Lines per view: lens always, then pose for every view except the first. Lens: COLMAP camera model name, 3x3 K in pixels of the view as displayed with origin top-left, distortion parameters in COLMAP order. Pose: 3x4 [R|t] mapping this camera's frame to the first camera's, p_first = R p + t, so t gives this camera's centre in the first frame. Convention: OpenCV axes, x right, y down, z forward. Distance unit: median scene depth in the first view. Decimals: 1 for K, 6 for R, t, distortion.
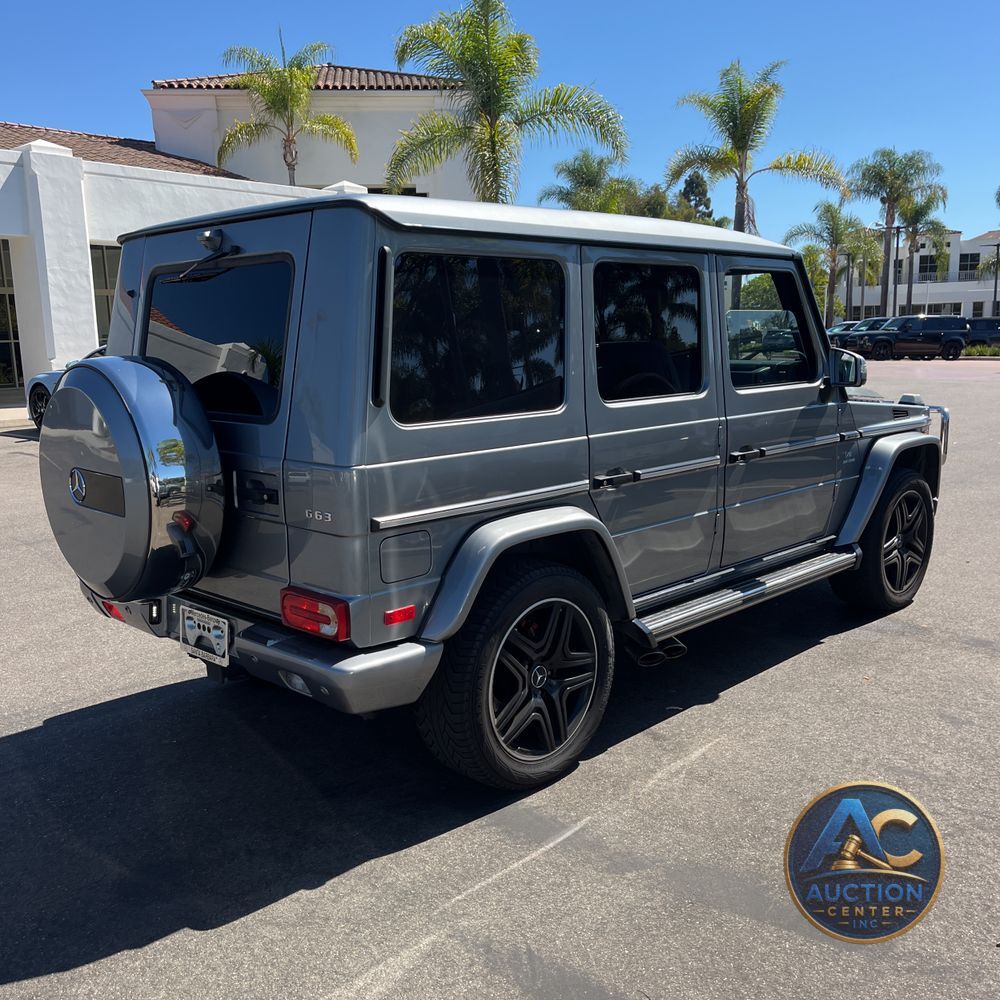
lens RADIAL K [[1016.9, 0, 490.4], [0, 1016.9, 500.4], [0, 0, 1]] dist [0.023736, 0.000000]
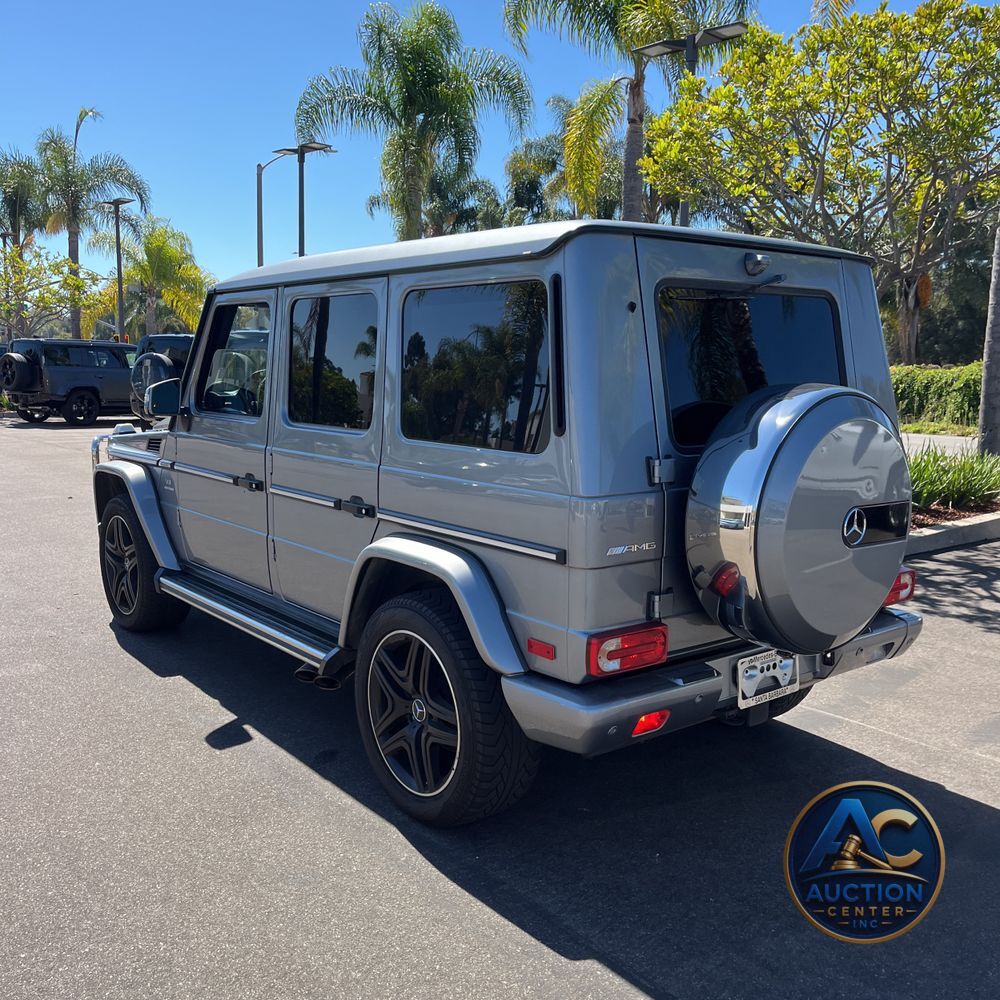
lens RADIAL K [[1016.9, 0, 496.0], [0, 1016.9, 504.7], [0, 0, 1]] dist [0.023736, 0.000000]
pose [[0.123043, -0.122581, 0.984802, -0.224905], [0.151589, 0.983018, 0.103419, -0.029601], [-0.980755, 0.136560, 0.139535, 0.199656]]
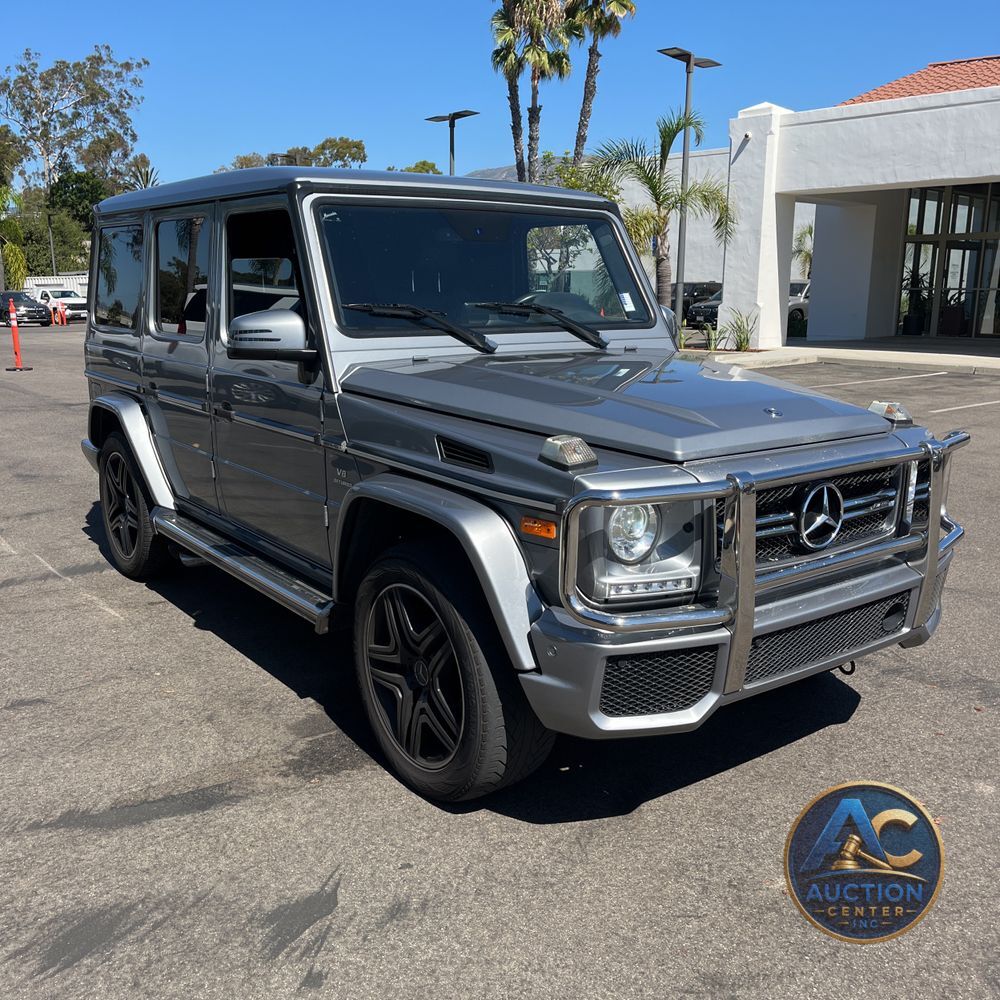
lens RADIAL K [[1016.9, 0, 506.1], [0, 1016.9, 502.5], [0, 0, 1]] dist [0.023736, 0.000000]
pose [[-0.151871, 0.227664, -0.961824, 0.258222], [-0.167752, 0.953057, 0.252076, -0.055933], [0.974061, 0.199631, -0.106551, 0.309268]]
